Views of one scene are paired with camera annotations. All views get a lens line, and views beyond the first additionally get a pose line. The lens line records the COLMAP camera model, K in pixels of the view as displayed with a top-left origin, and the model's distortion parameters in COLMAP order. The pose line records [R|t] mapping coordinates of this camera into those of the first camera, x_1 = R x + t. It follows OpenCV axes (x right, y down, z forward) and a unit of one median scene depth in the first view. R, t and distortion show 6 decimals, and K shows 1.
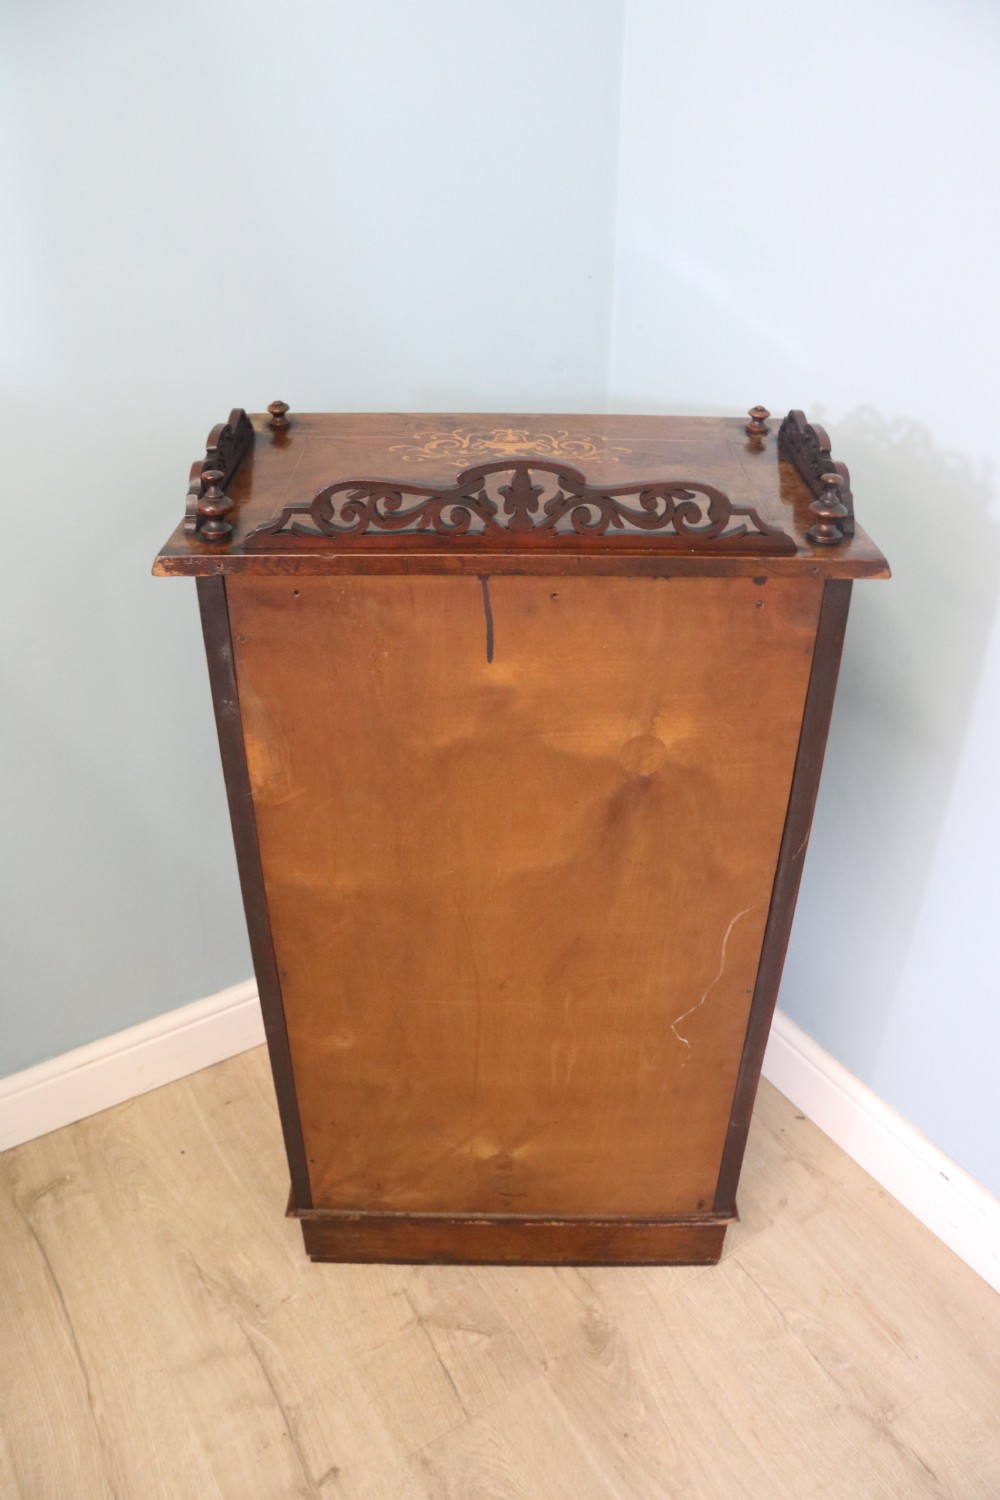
lens RADIAL K [[1156.2, 0, 479.9], [0, 1156.2, 770.0], [0, 0, 1]] dist [-0.177274, 0.087620]
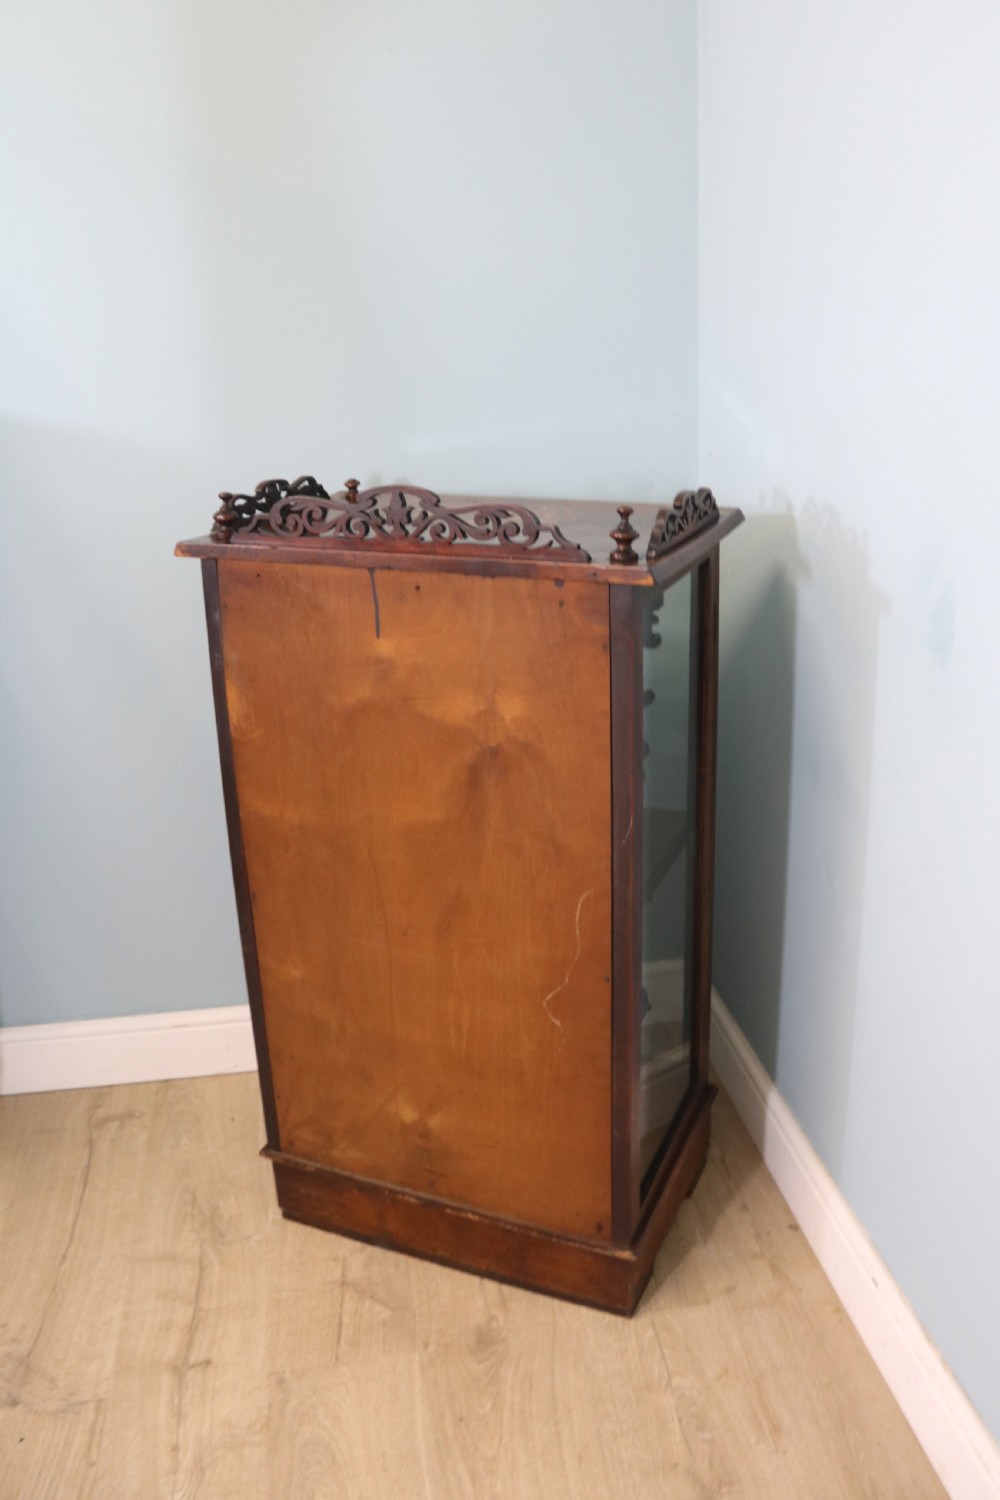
lens RADIAL K [[1267.7, 0, 528.0], [0, 1267.7, 704.2], [0, 0, 1]] dist [-0.161882, 0.058670]
pose [[0.926976, 0.095891, -0.362658, 0.531328], [-0.188473, 0.954946, -0.229249, 0.212782], [0.324336, 0.280860, 0.903285, -0.187964]]
